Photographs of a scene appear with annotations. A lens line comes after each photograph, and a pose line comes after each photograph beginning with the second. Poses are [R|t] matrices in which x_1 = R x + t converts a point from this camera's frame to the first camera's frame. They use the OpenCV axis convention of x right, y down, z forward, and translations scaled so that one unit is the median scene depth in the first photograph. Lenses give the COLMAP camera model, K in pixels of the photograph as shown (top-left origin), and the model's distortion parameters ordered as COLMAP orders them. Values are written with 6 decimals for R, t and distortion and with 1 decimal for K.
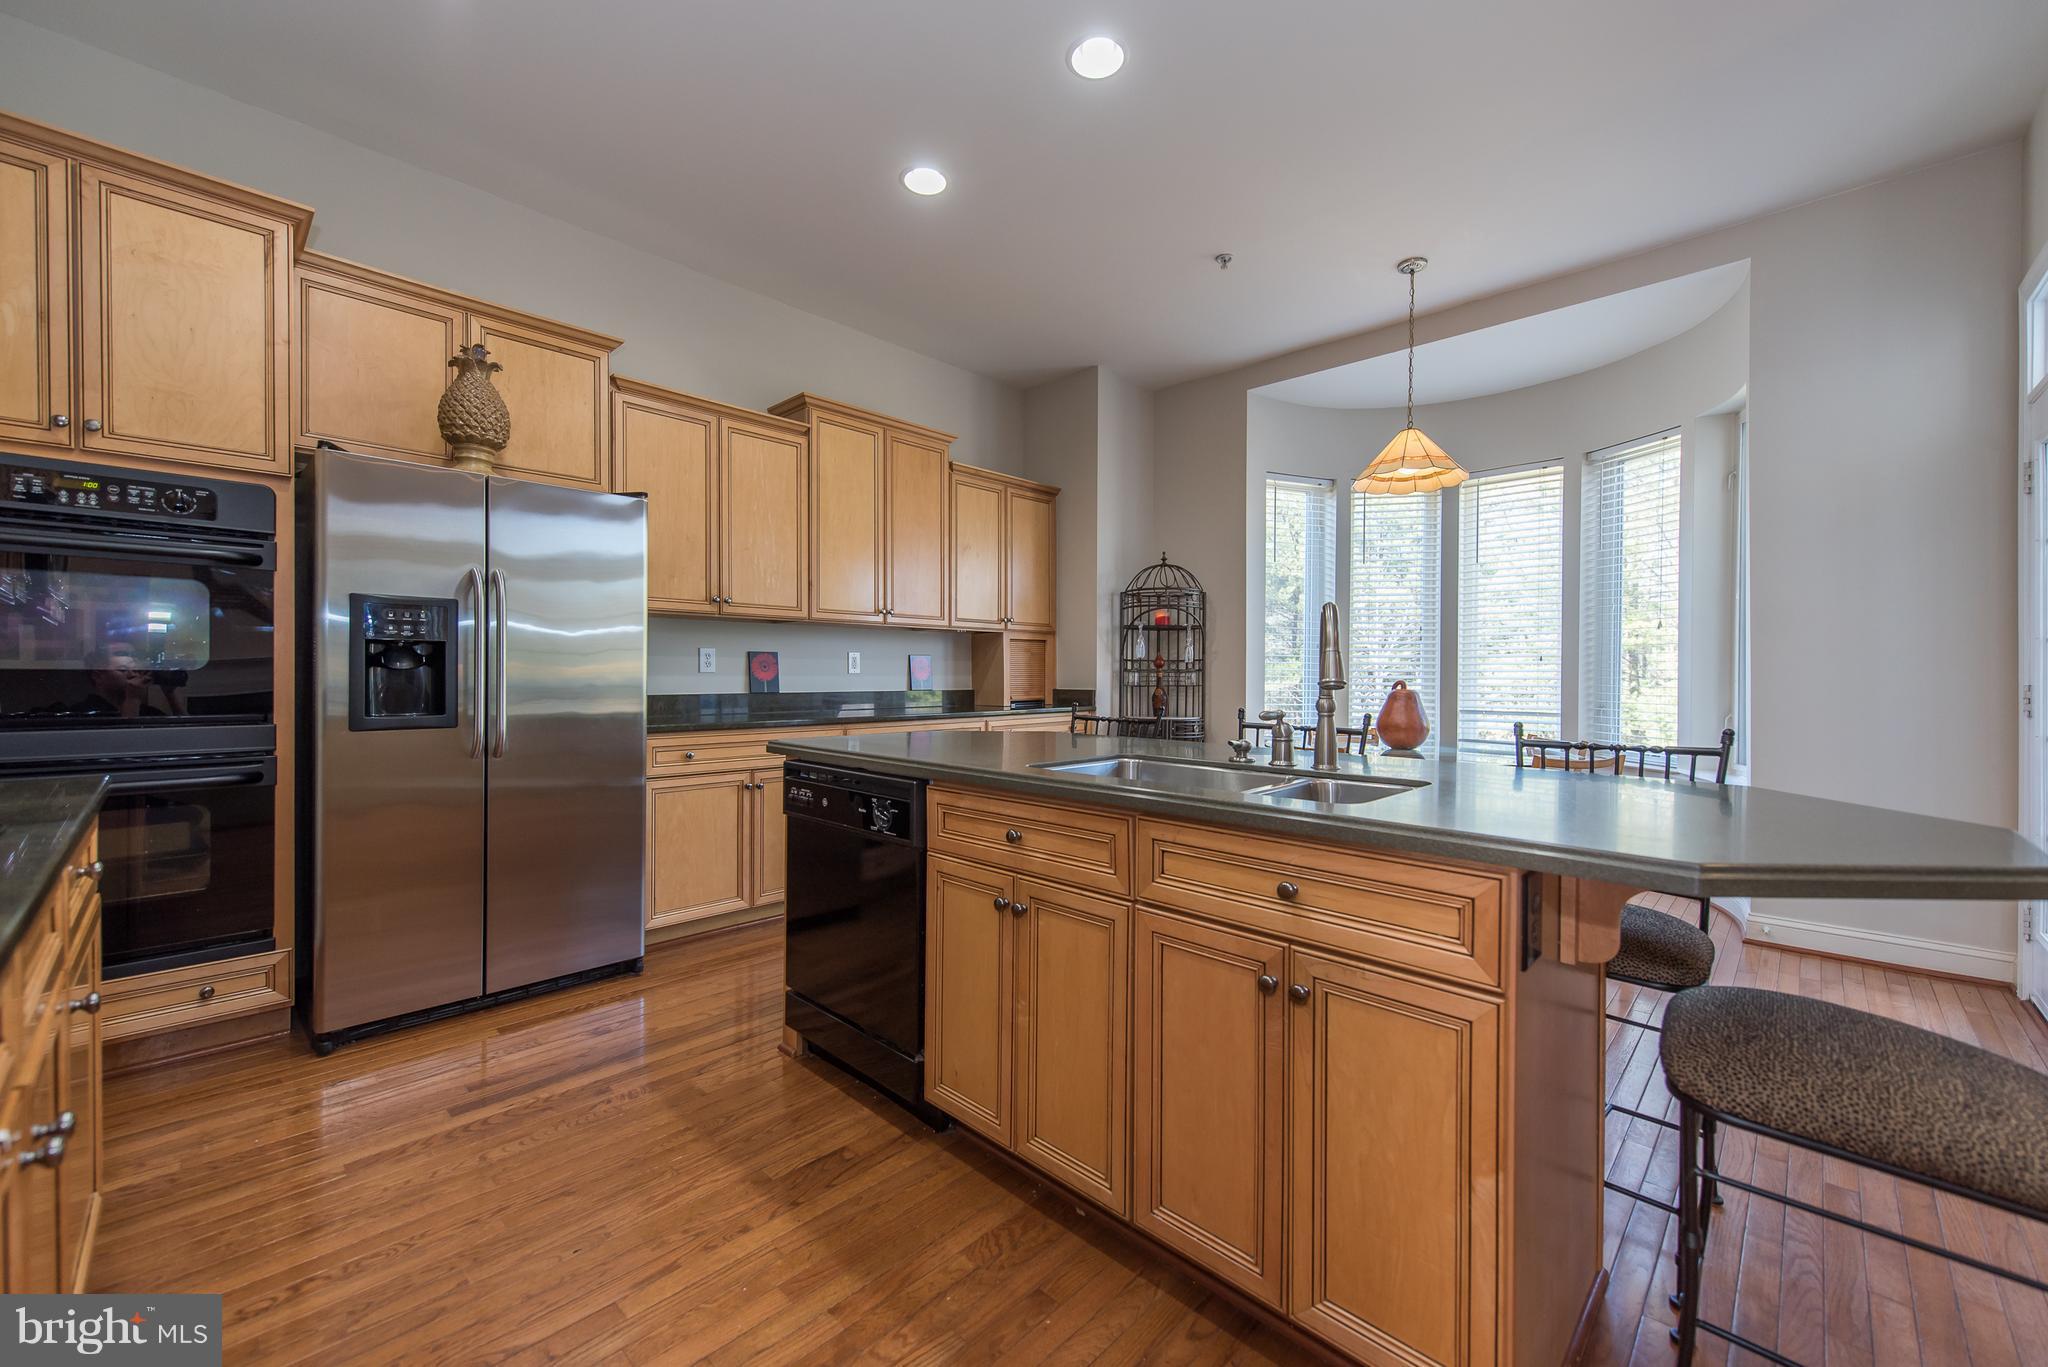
lens RADIAL K [[809.0, 0, 1021.3], [0, 809.0, 678.1], [0, 0, 1]] dist [0.022339, -0.005582]
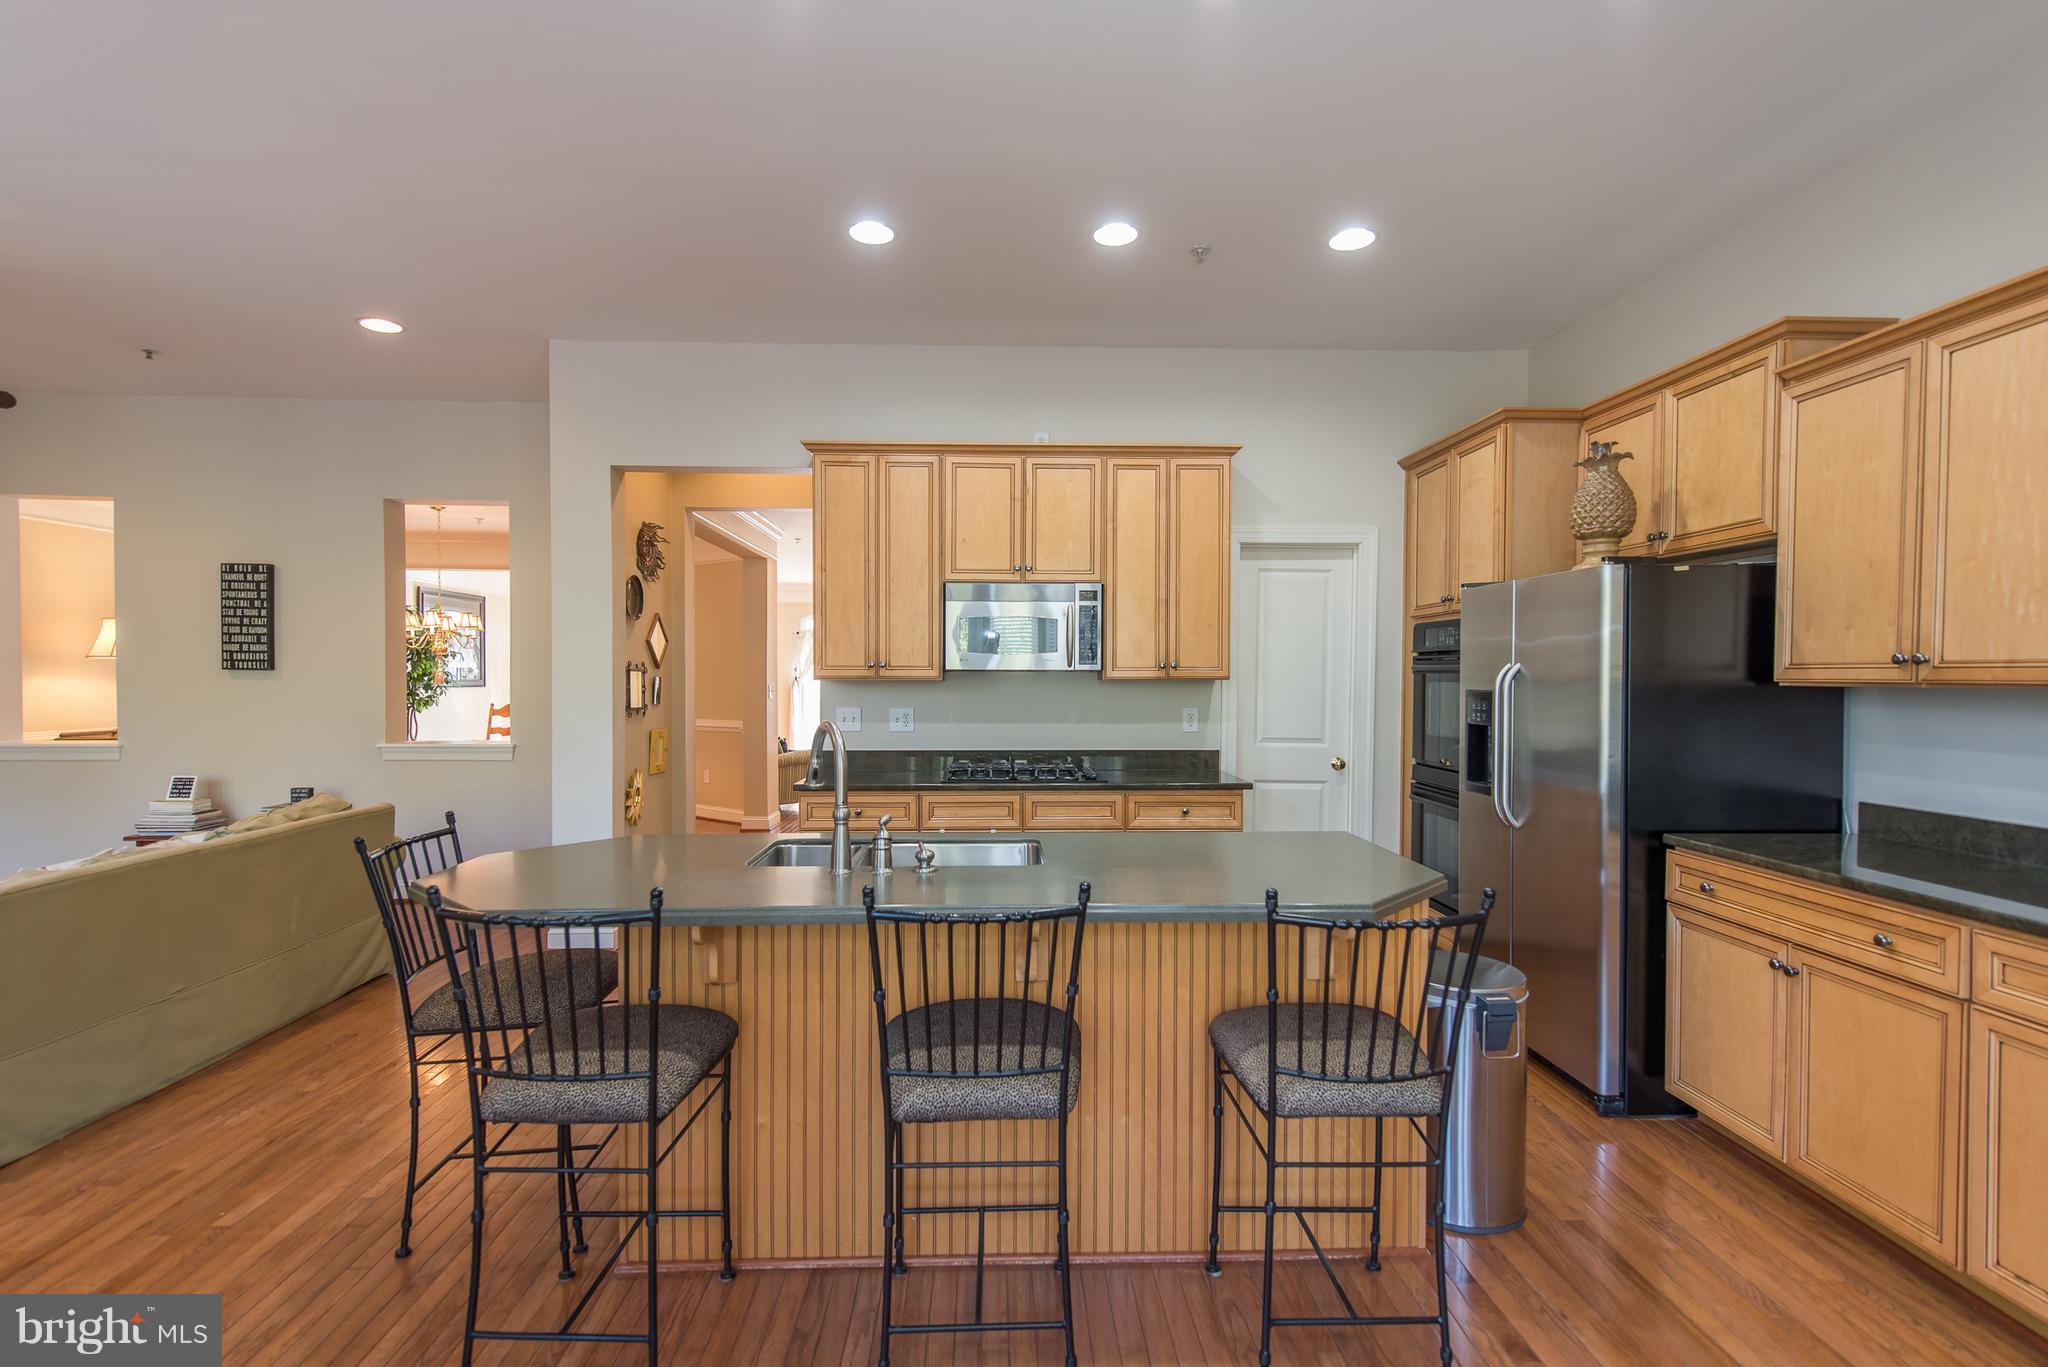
lens RADIAL K [[955.0, 0, 1023.0], [0, 955.0, 691.4], [0, 0, 1]] dist [0.015614, -0.000759]
pose [[-0.690022, 0.004390, -0.723775, 0.499015], [-0.012680, 0.999755, 0.018152, -0.068712], [0.723677, 0.021703, -0.689797, 0.902403]]
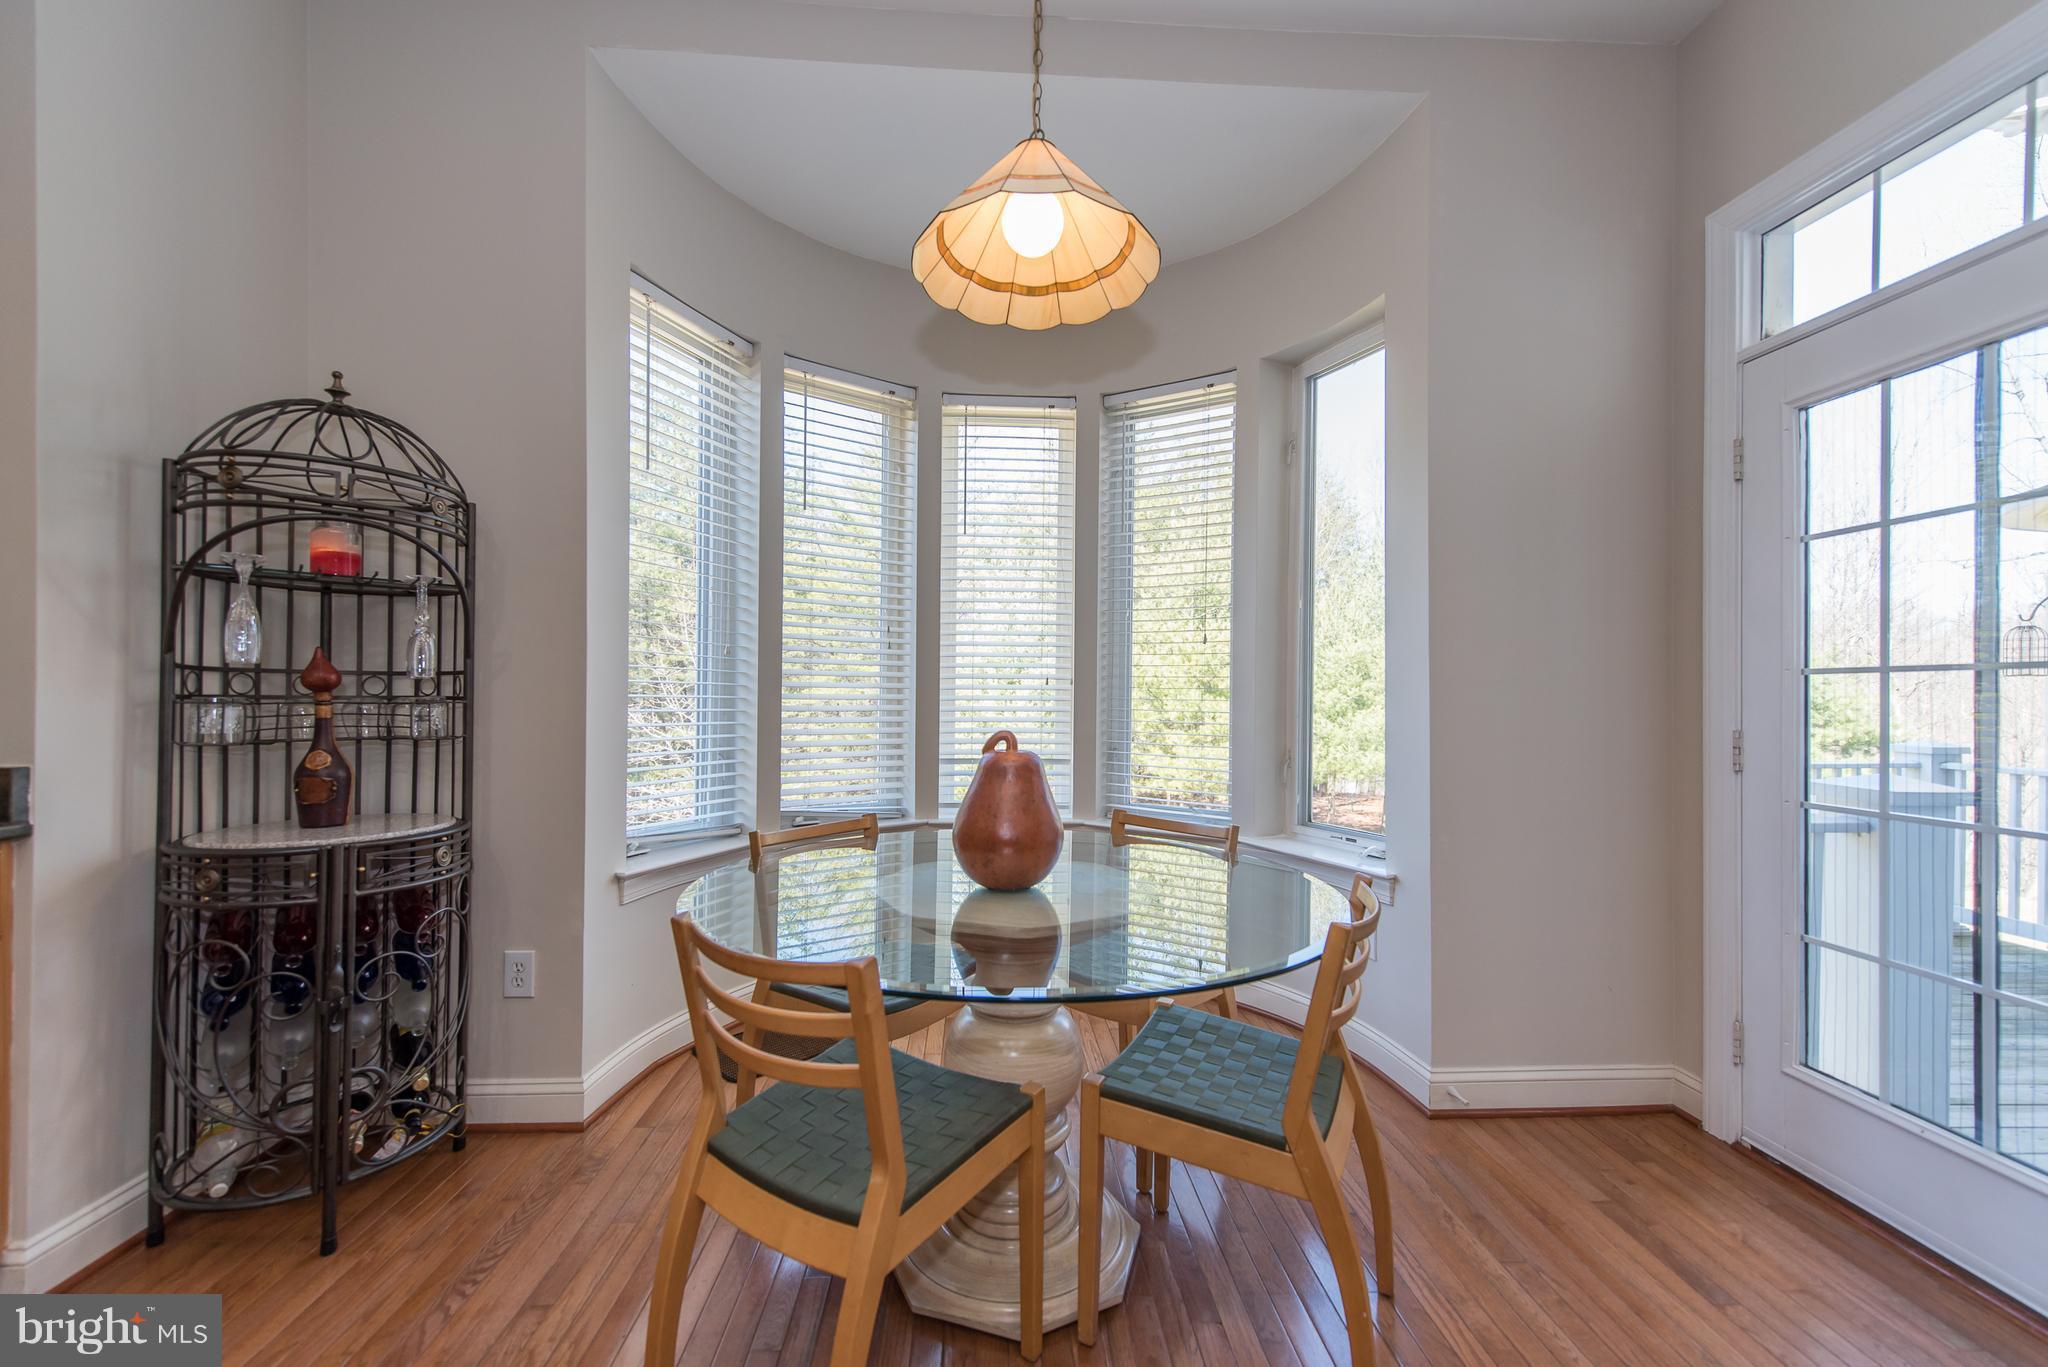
lens RADIAL K [[801.5, 0, 1024.0], [0, 801.5, 691.7], [0, 0, 1]] dist [0.012949, -0.000790]
pose [[0.678352, 0.003344, 0.734729, 0.148144], [-0.002263, 0.999994, -0.002462, -0.015917], [-0.734733, 0.000007, 0.678356, 0.659343]]
